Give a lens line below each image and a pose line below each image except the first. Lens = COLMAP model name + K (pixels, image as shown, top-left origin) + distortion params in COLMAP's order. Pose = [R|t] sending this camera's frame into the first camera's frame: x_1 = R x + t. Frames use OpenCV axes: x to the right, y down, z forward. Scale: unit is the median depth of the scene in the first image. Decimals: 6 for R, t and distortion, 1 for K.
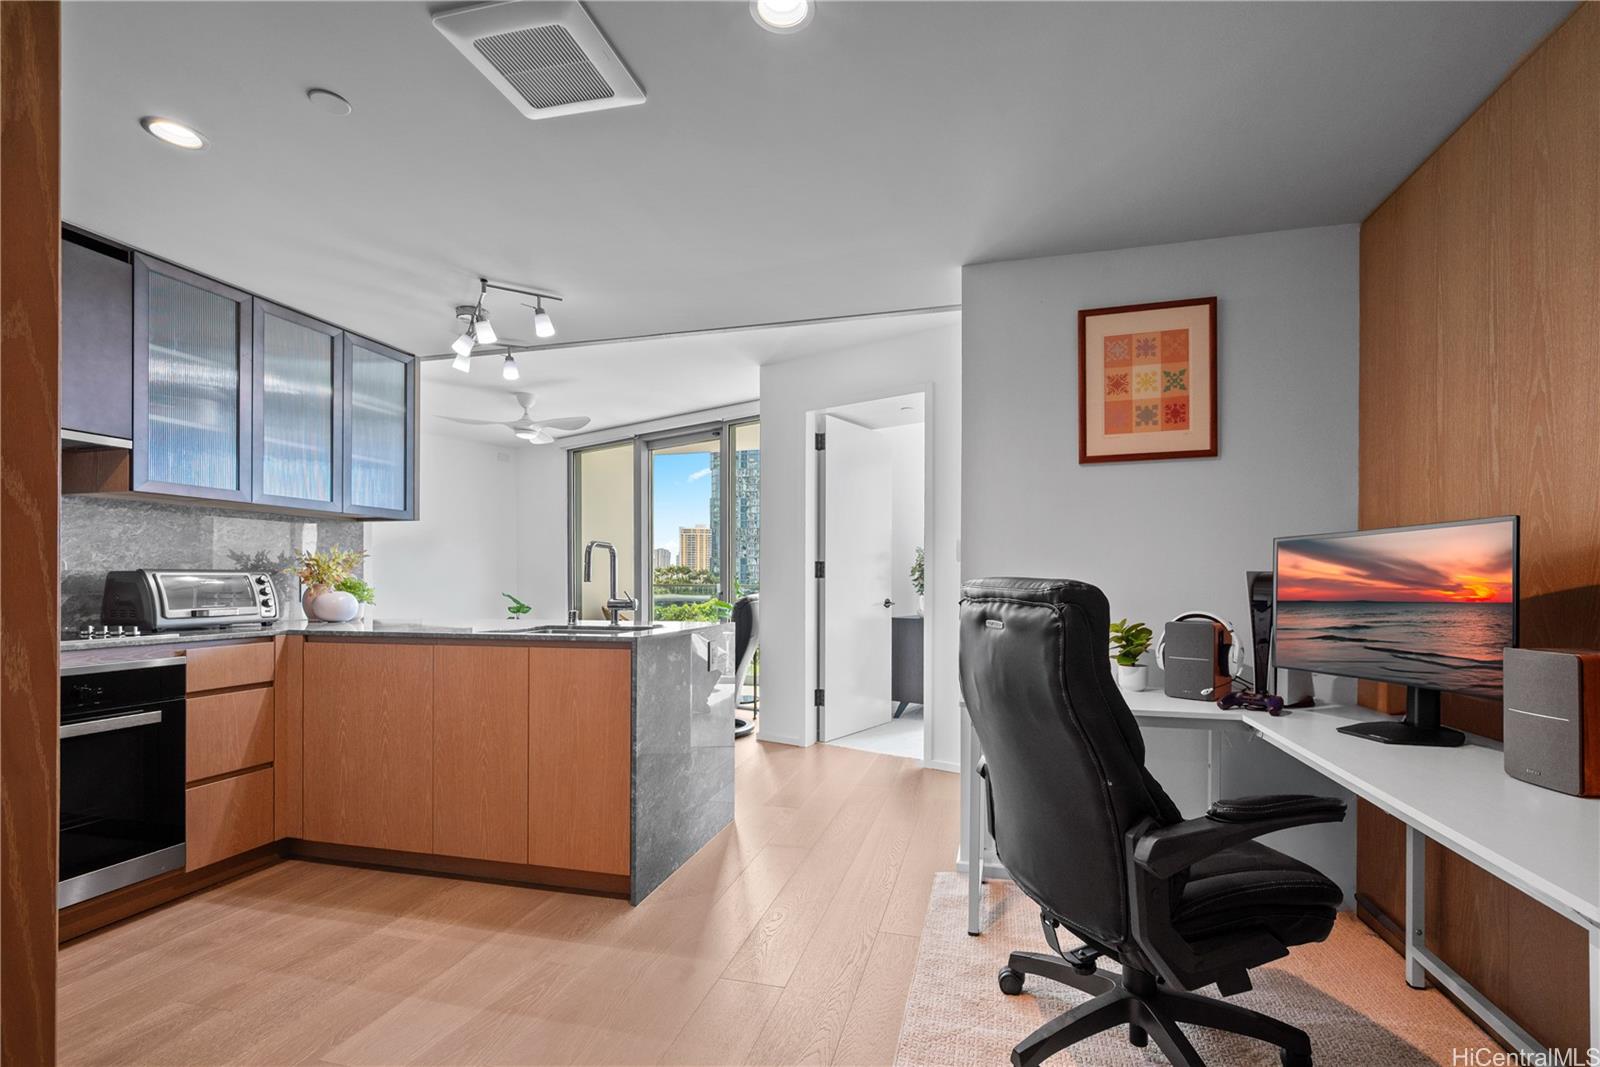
lens RADIAL K [[709.5, 0, 829.2], [0, 709.5, 583.4], [0, 0, 1]] dist [-0.000672, -0.000234]
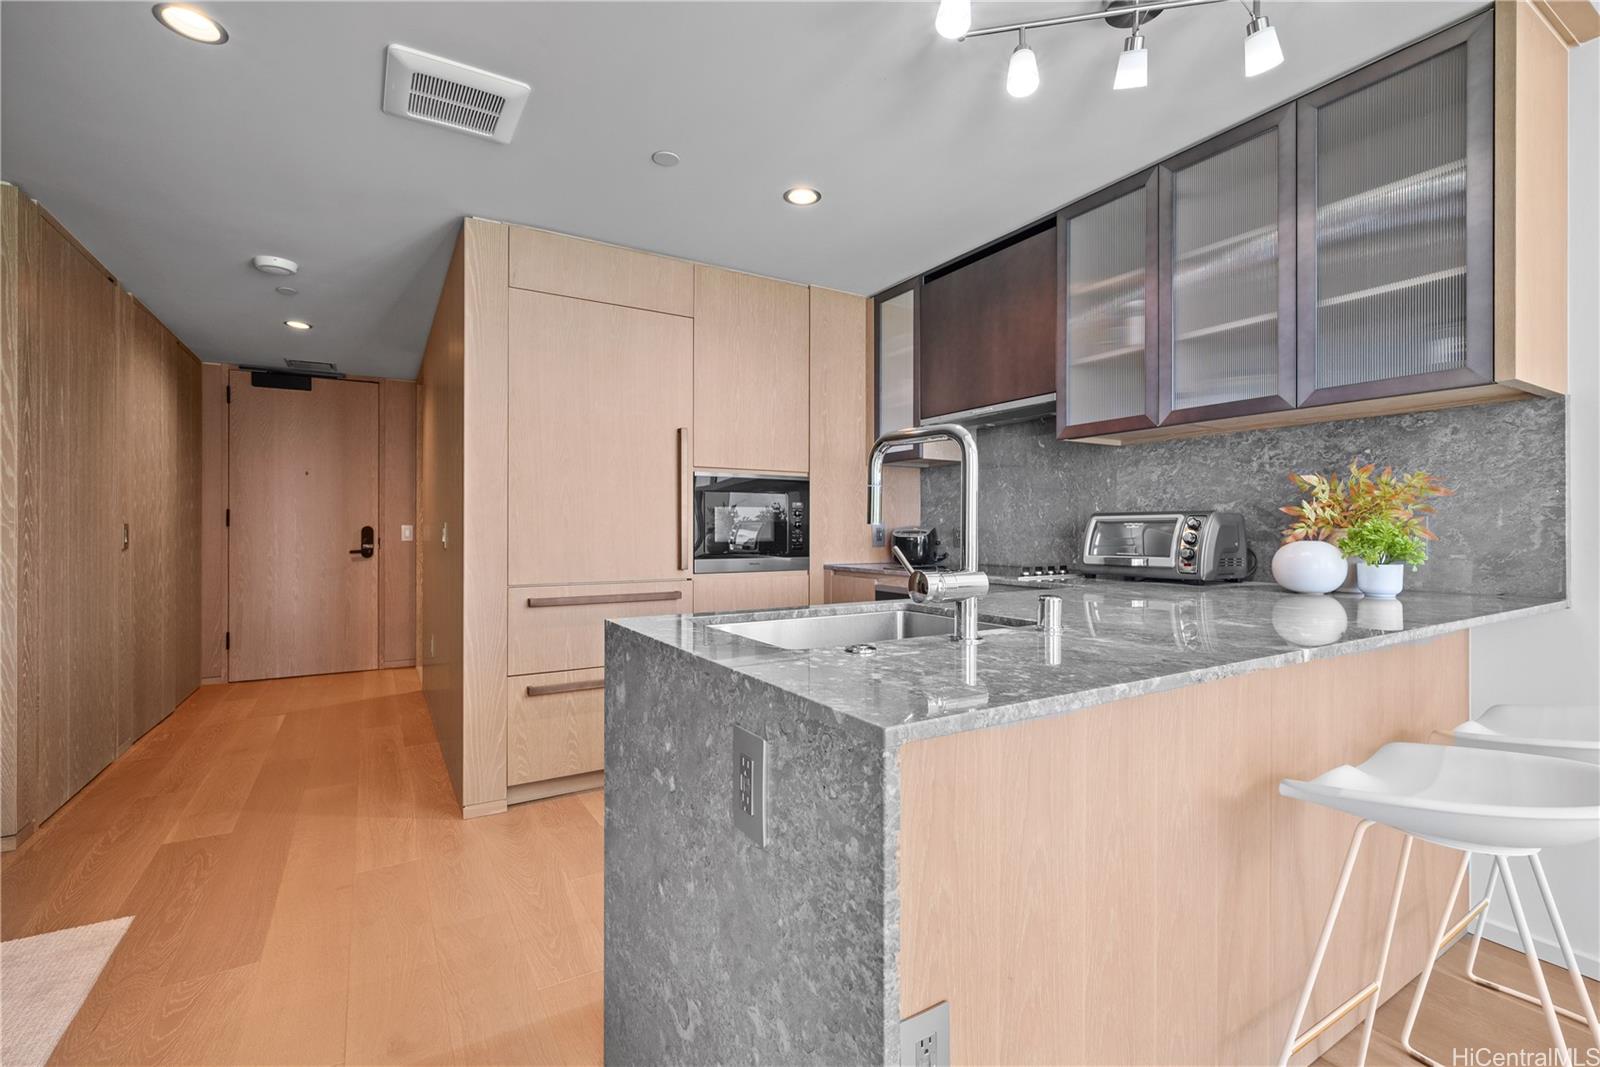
lens RADIAL K [[710.0, 0, 804.9], [0, 710.0, 522.6], [0, 0, 1]] dist [-0.005396, -0.000224]
pose [[-0.701709, -0.005873, -0.712439, 0.024260], [0.000146, 0.999965, -0.008387, 0.000650], [0.712463, -0.005990, -0.701684, 1.294709]]
